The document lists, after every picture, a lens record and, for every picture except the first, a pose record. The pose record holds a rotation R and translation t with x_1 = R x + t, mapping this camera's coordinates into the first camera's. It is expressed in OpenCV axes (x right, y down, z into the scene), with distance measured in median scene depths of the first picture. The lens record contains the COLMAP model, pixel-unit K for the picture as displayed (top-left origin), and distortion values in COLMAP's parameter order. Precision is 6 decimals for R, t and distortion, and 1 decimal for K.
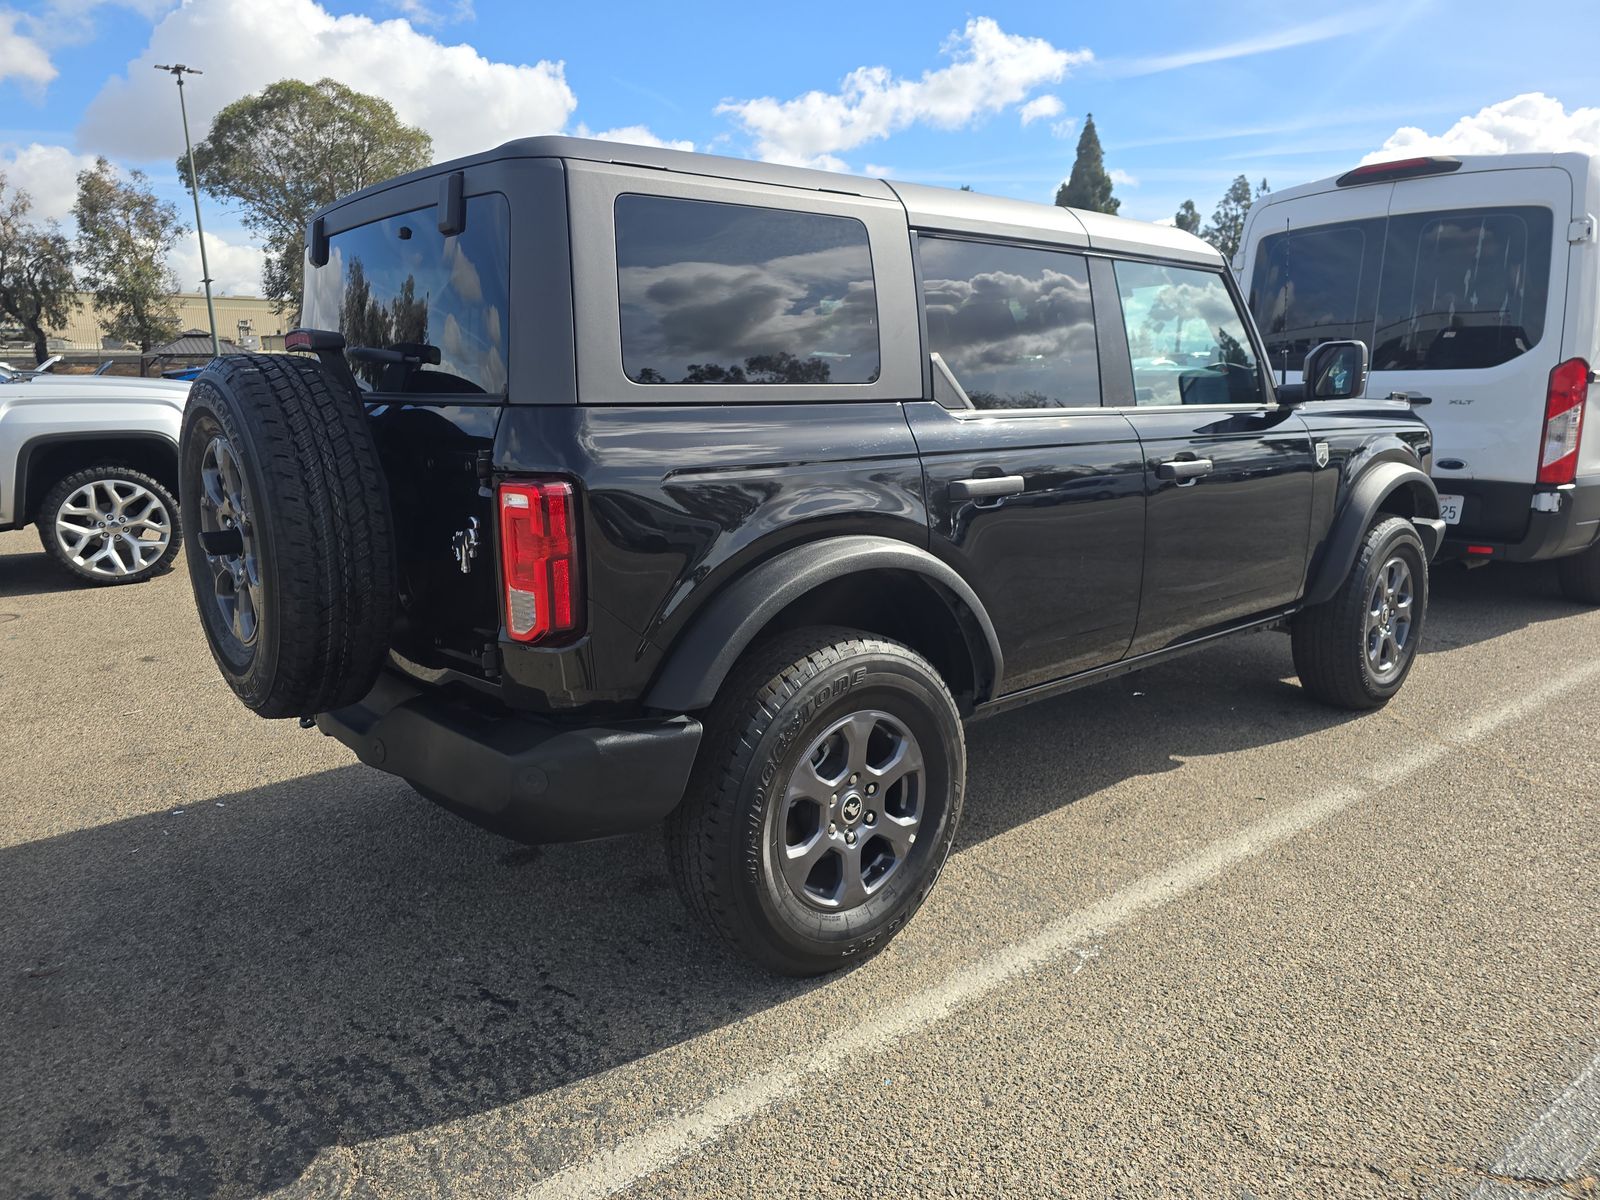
lens RADIAL K [[1074.4, 0, 795.8], [0, 1074.4, 608.7], [0, 0, 1]] dist [0.029433, -0.022259]
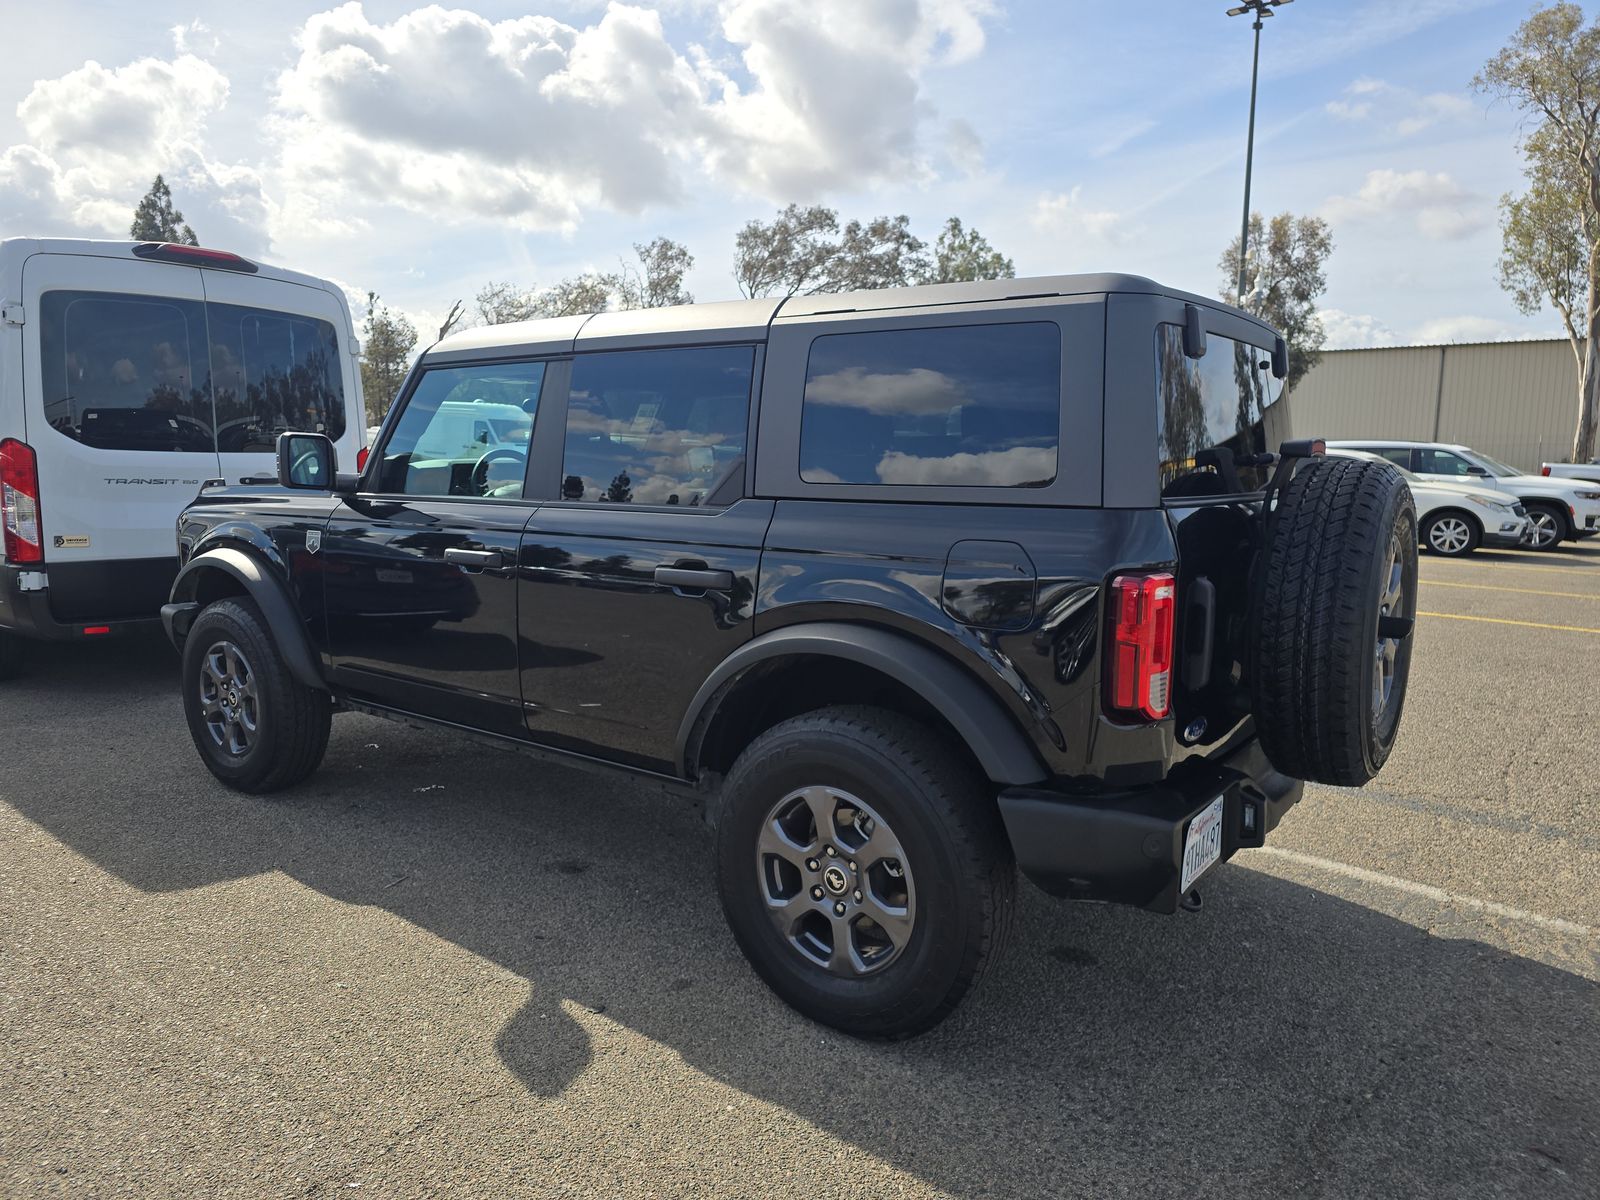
lens RADIAL K [[1074.4, 0, 790.7], [0, 1074.4, 601.4], [0, 0, 1]] dist [0.029433, -0.022259]
pose [[-0.209666, -0.133593, 0.968604, -0.150382], [0.189611, 0.966262, 0.174314, -0.041825], [-0.959212, 0.220205, -0.177262, 0.181180]]
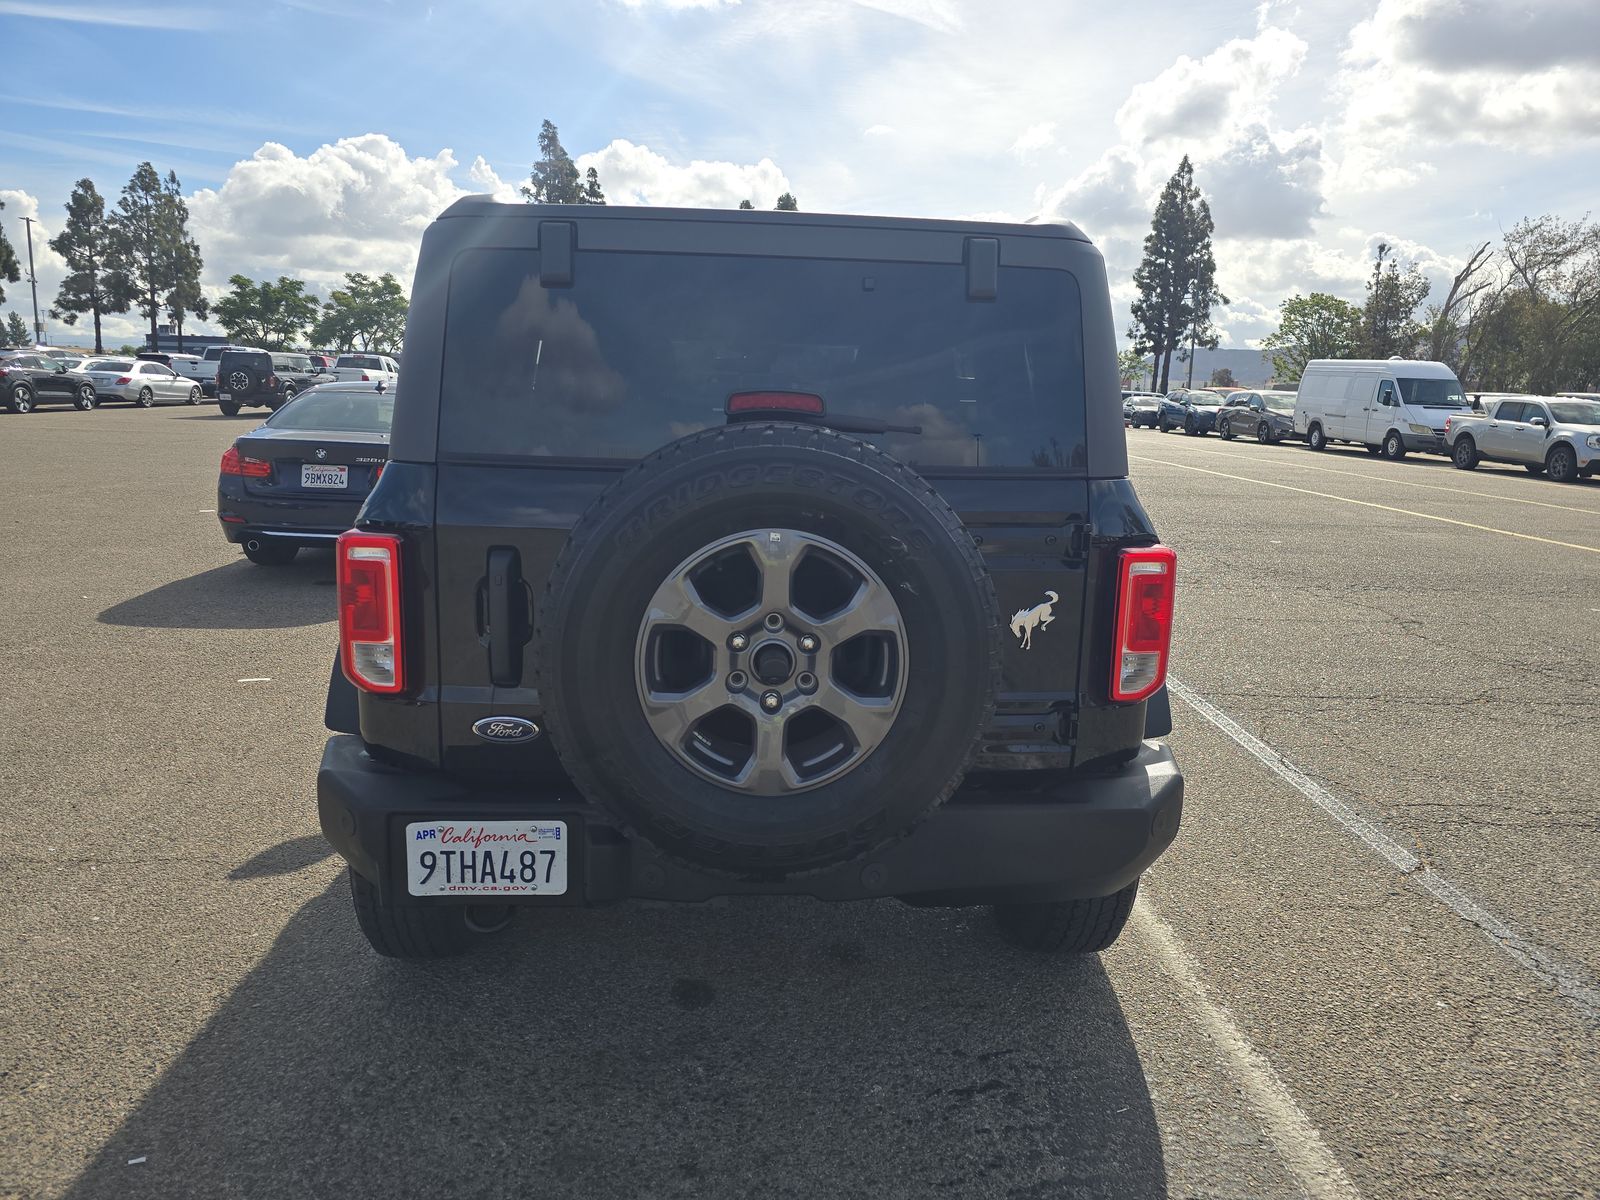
lens RADIAL K [[1074.4, 0, 797.0], [0, 1074.4, 598.6], [0, 0, 1]] dist [0.029433, -0.022259]
pose [[0.607853, -0.128102, 0.783648, -0.110824], [0.137694, 0.988954, 0.054858, -0.015033], [-0.782020, 0.074558, 0.618778, 0.051490]]
